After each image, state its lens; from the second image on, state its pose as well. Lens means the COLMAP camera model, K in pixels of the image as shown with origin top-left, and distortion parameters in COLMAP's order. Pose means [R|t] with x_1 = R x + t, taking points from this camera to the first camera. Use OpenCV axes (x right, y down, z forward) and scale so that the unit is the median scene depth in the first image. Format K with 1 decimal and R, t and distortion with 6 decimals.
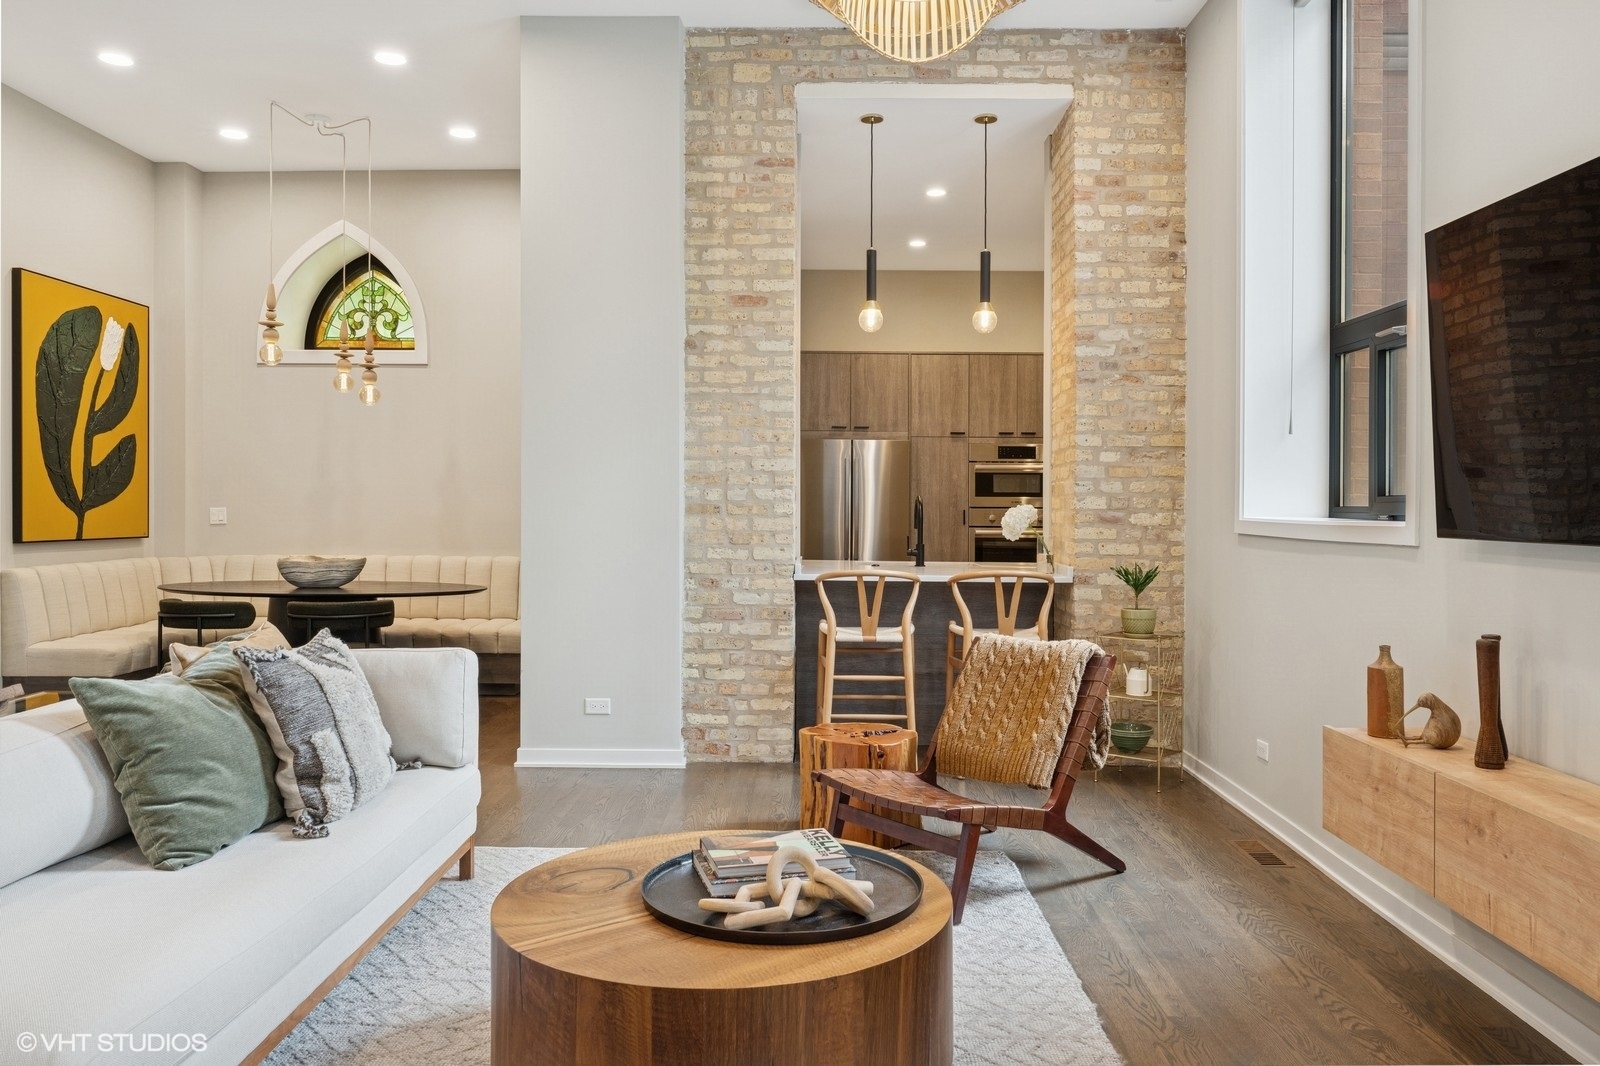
lens RADIAL K [[1141.1, 0, 821.5], [0, 1141.1, 516.2], [0, 0, 1]] dist [-0.005425, 0.000214]
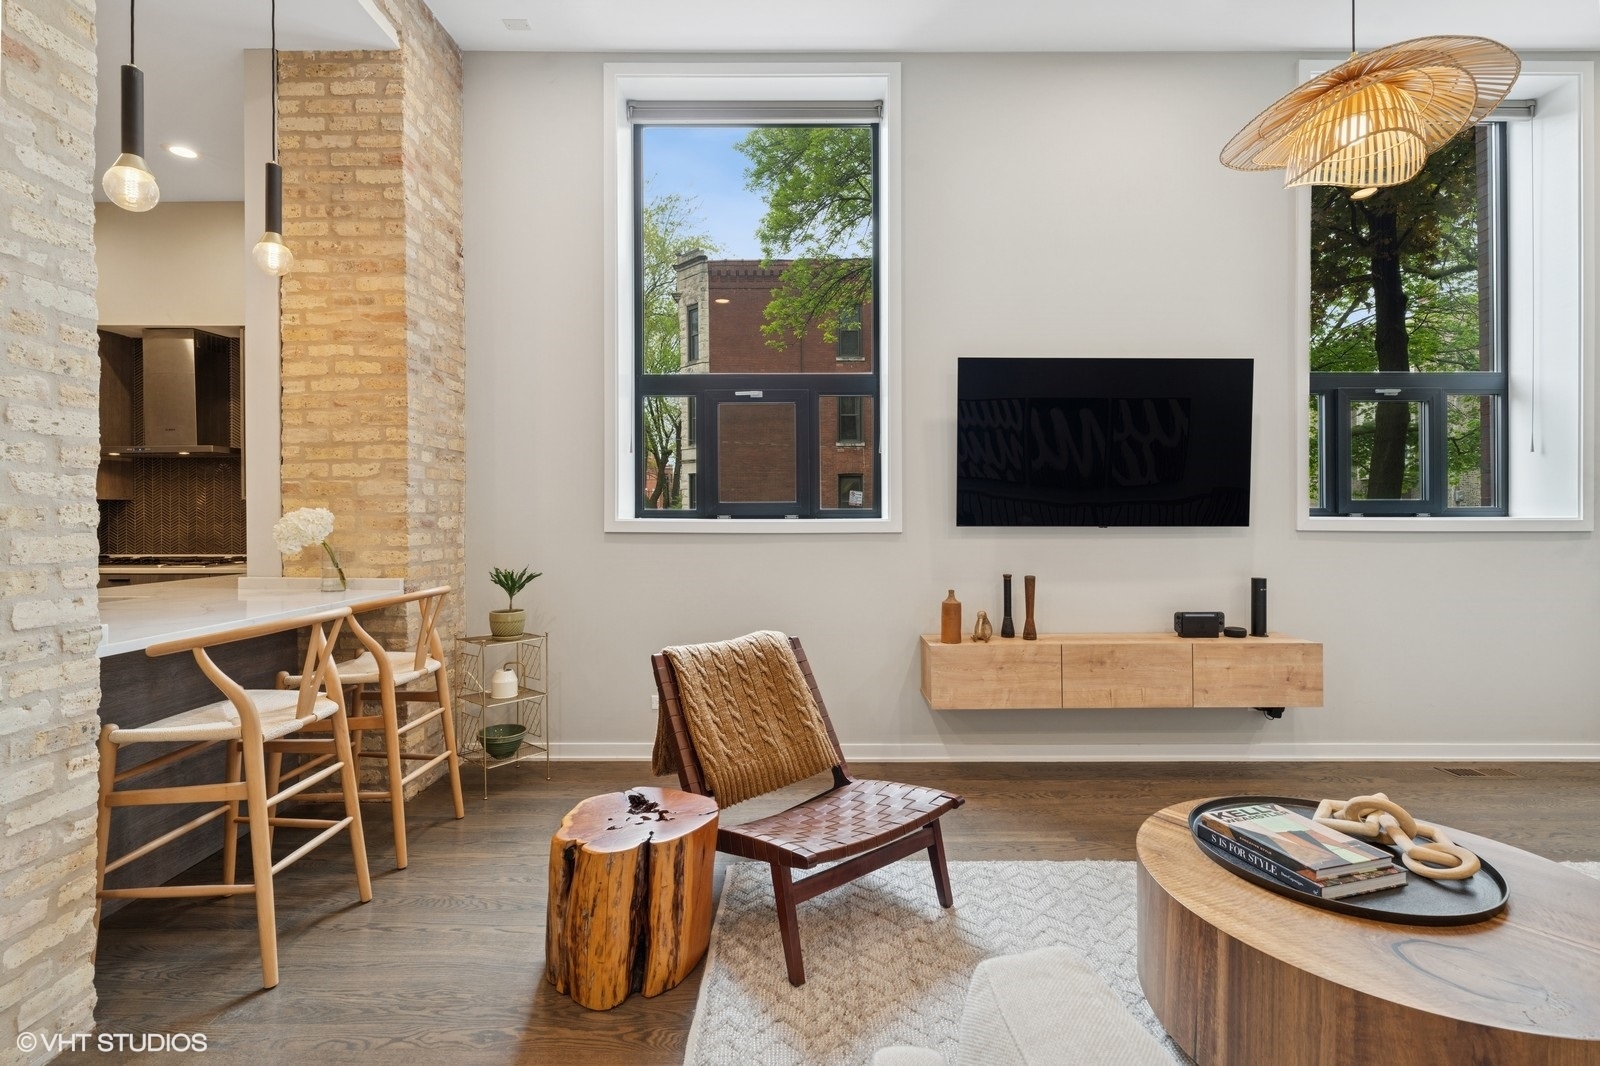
lens RADIAL K [[731.7, 0, 792.5], [0, 731.7, 509.9], [0, 0, 1]] dist [-0.006402, 0.001883]
pose [[0.004087, -0.002327, 0.999989, -0.341522], [0.010341, 0.999944, 0.002284, -0.006473], [-0.999938, 0.010332, 0.004110, 0.695265]]
